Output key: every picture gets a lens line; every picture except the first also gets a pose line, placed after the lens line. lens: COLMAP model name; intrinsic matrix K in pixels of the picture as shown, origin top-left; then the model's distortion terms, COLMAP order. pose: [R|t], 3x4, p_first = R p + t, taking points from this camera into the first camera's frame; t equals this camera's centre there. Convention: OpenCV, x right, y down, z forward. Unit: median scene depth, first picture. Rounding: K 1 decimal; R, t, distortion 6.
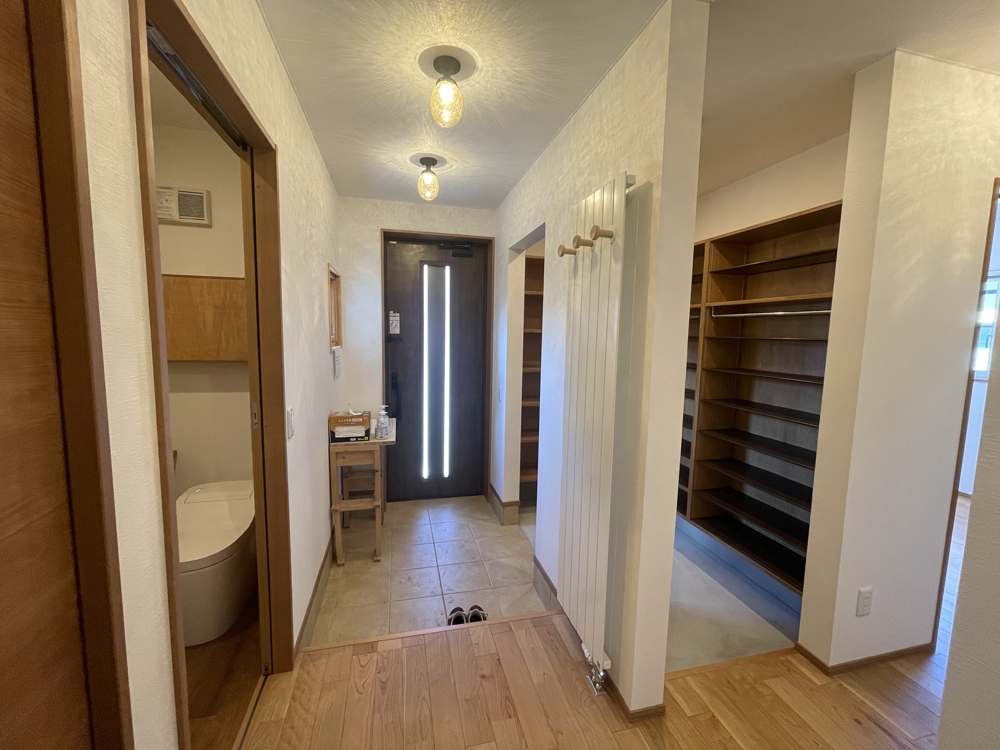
lens RADIAL K [[404.9, 0, 494.0], [0, 404.9, 373.5], [0, 0, 1]] dist [-0.001762, 0.000022]
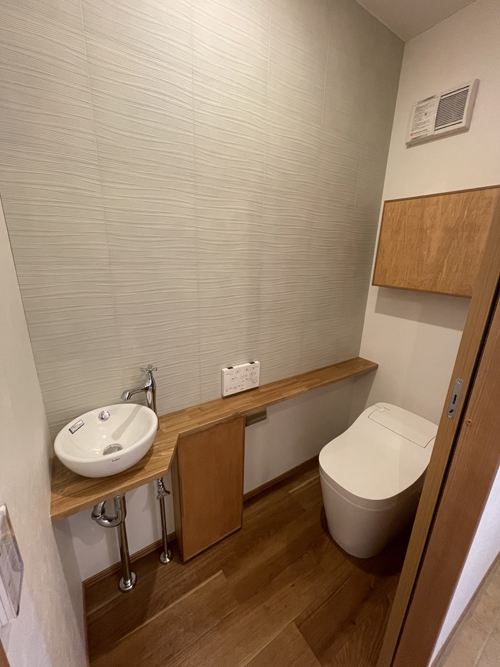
lens RADIAL K [[270.1, 0, 250.0], [0, 270.1, 333.5], [0, 0, 1]] dist [-0.001762, 0.000022]
pose [[0.343346, 0.254388, -0.904102, -0.276682], [-0.113033, 0.966816, 0.229108, -0.037230], [0.932383, 0.023530, 0.360706, 0.441970]]
